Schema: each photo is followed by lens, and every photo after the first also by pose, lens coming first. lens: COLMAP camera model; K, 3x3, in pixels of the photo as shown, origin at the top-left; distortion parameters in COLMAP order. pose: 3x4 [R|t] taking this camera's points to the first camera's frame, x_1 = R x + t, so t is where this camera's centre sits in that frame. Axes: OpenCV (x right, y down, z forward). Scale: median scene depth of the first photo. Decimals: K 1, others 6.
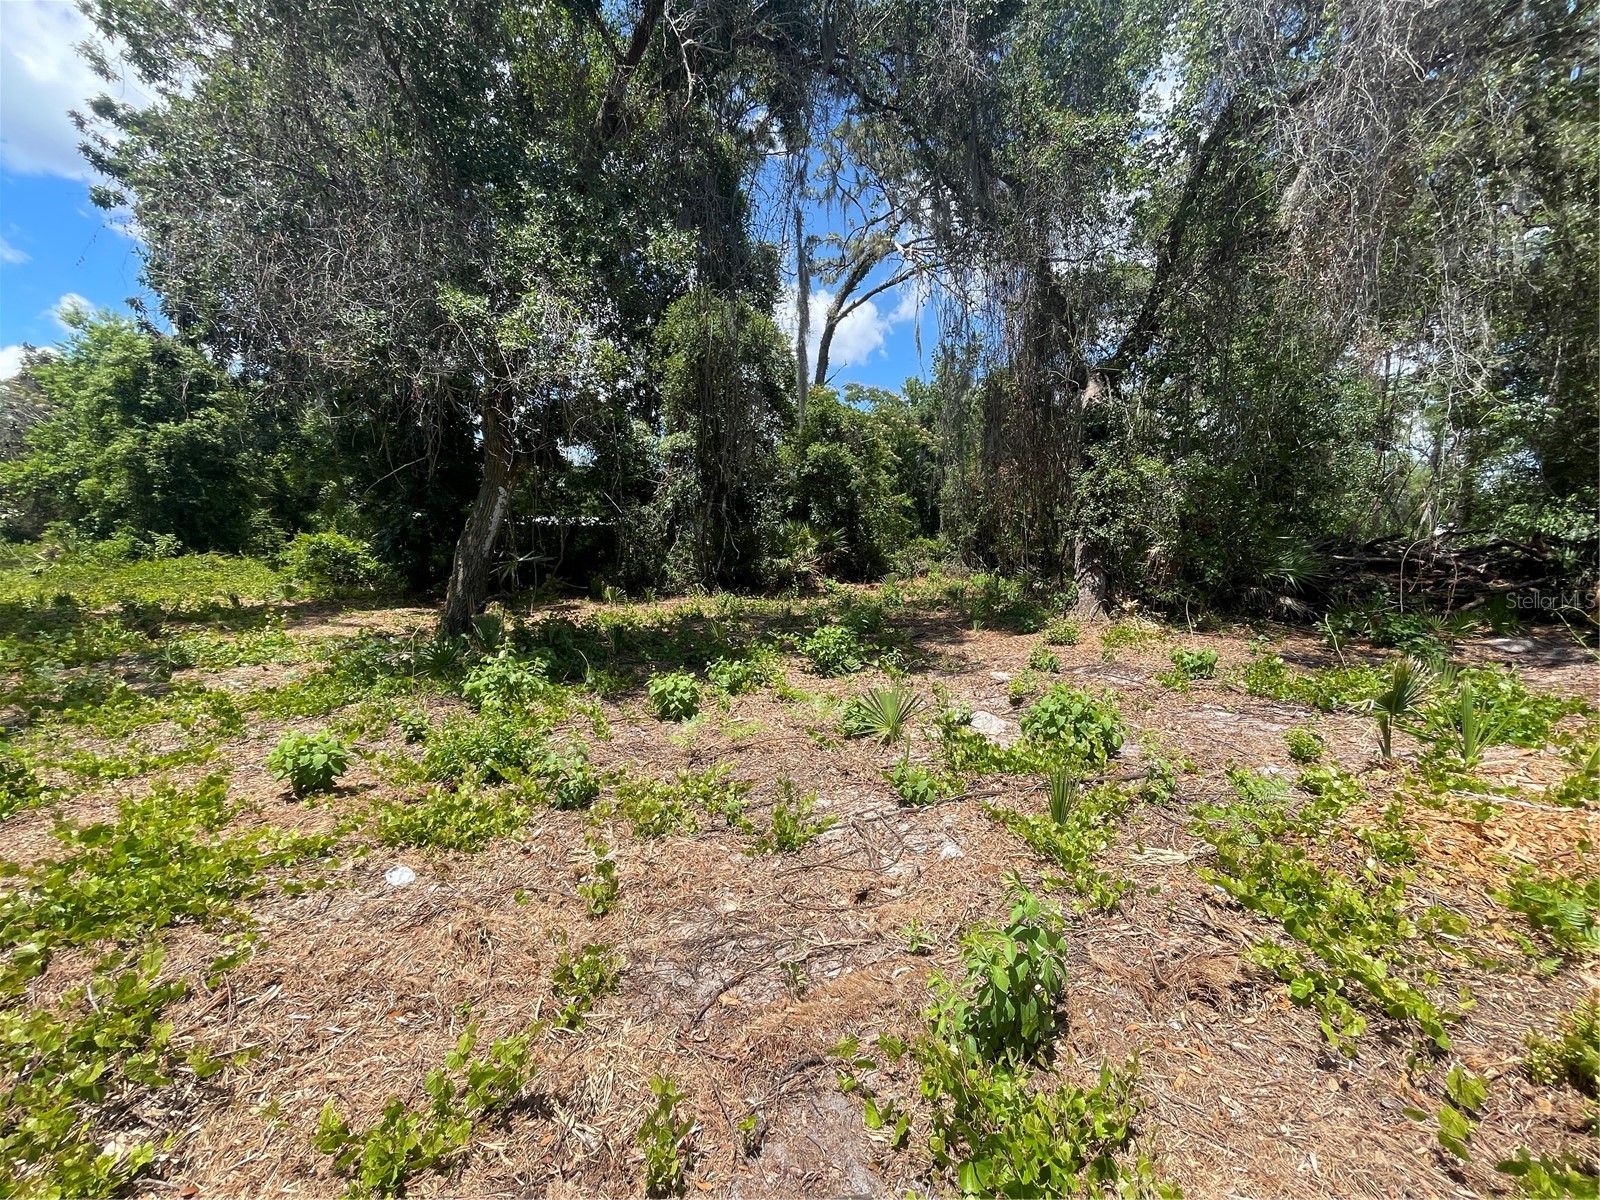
lens RADIAL K [[650.8, 0, 804.5], [0, 650.8, 601.7], [0, 0, 1]] dist [-0.004369, 0.000960]
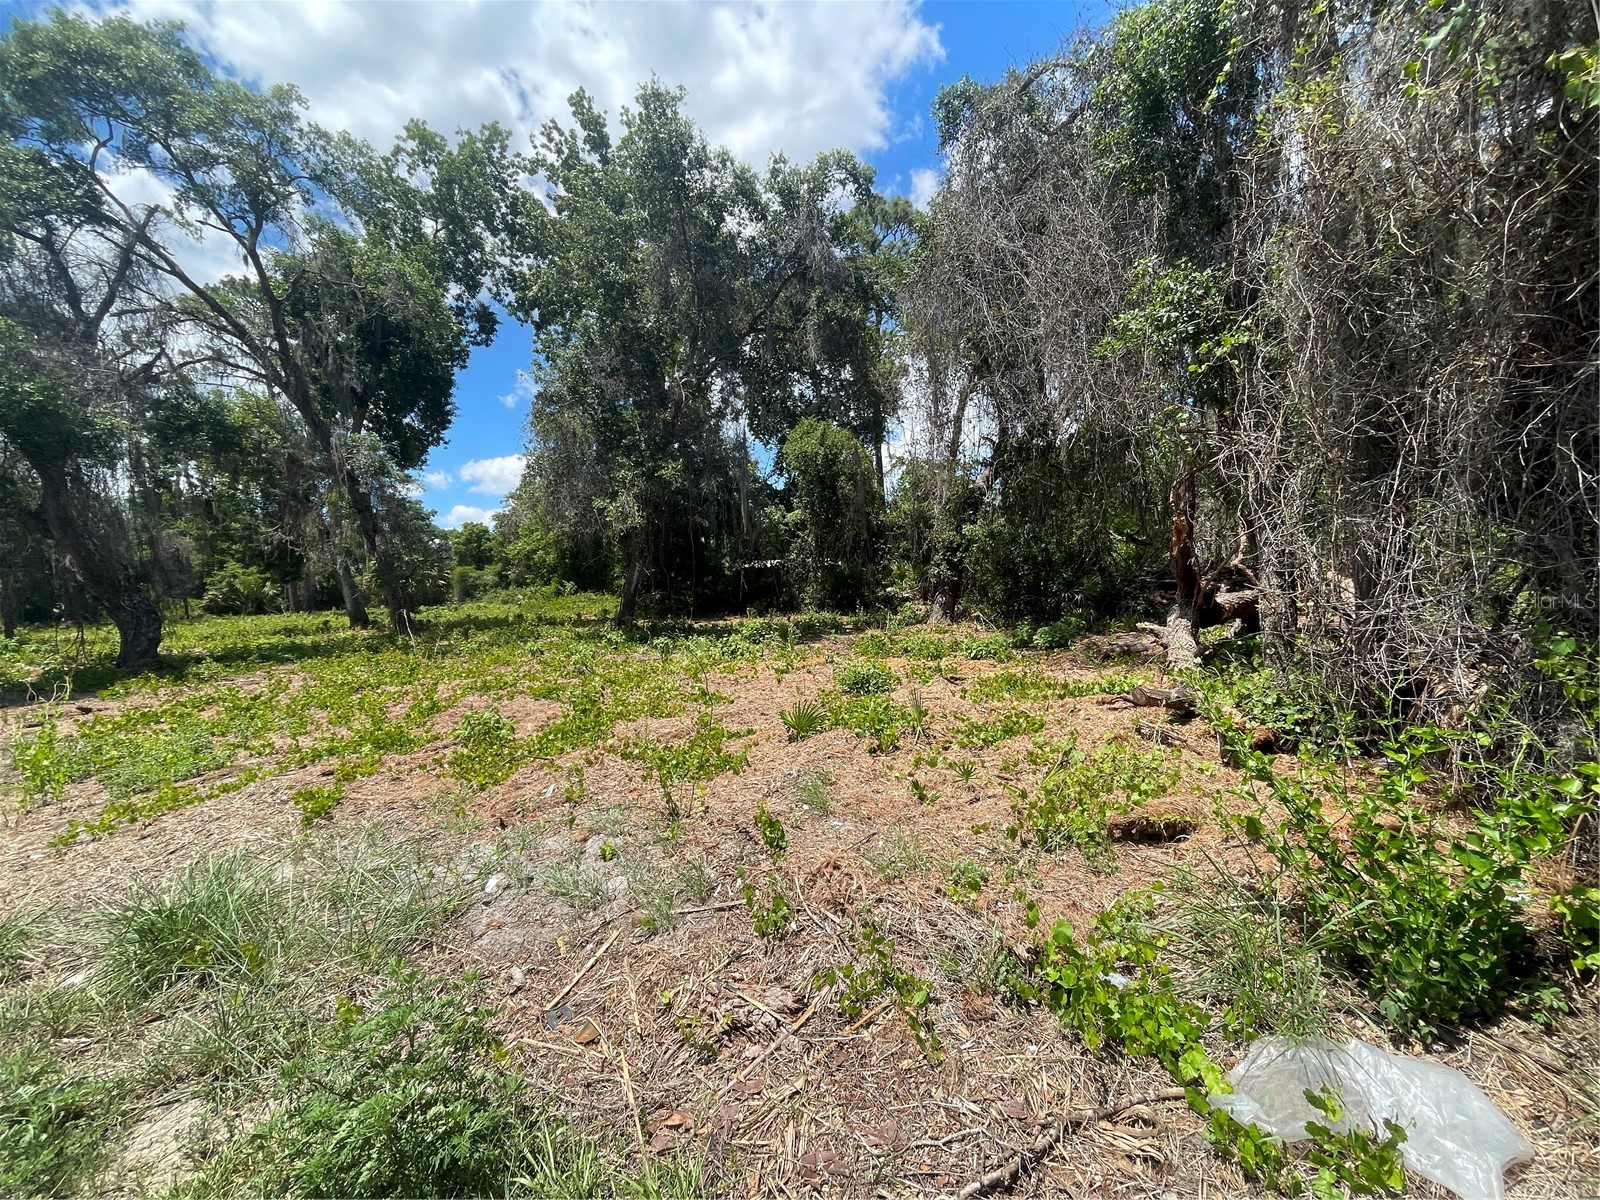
lens RADIAL K [[650.8, 0, 805.1], [0, 650.8, 602.1], [0, 0, 1]] dist [-0.004369, 0.000960]
pose [[0.887085, -0.012350, -0.461441, 1.586024], [-0.006967, 0.999170, -0.040136, 0.069023], [0.461553, 0.038819, 0.886263, -1.089073]]
